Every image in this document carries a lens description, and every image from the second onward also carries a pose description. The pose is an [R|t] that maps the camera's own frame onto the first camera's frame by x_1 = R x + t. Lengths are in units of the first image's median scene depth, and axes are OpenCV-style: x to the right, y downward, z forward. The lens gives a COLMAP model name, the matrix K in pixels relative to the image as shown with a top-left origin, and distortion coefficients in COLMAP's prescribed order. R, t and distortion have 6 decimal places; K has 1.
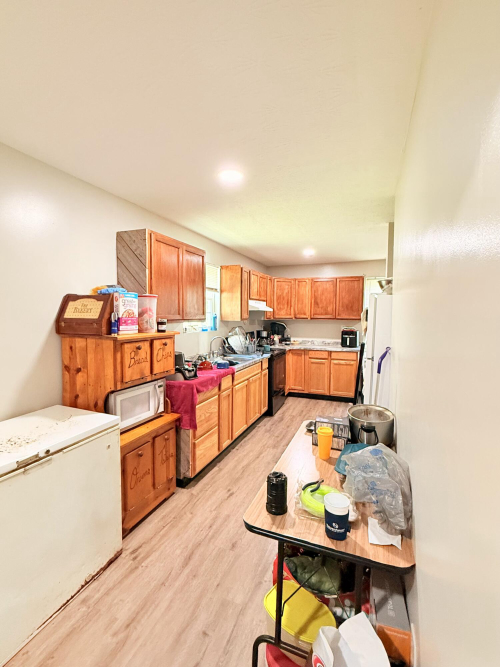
lens RADIAL K [[309.5, 0, 249.3], [0, 309.5, 332.5], [0, 0, 1]] dist [0.000817, 0.000007]
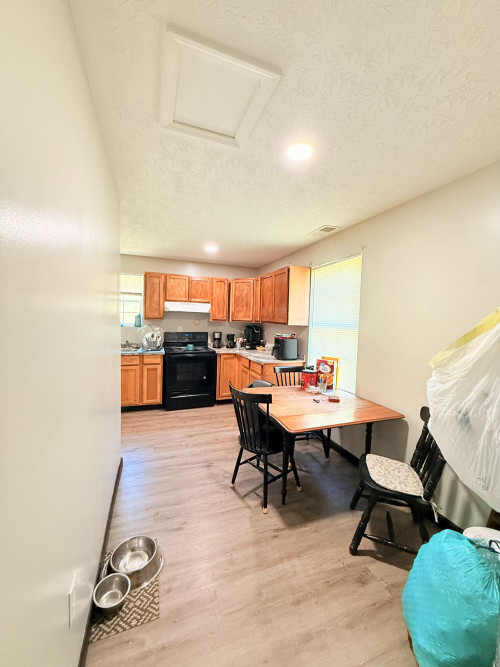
lens RADIAL K [[264.0, 0, 250.4], [0, 264.0, 332.7], [0, 0, 1]] dist [0.003514, 0.000260]
pose [[0.674021, 0.074064, -0.734990, 0.864986], [-0.072212, 0.996802, 0.034225, -0.046127], [0.735174, 0.030006, 0.677214, 0.556511]]
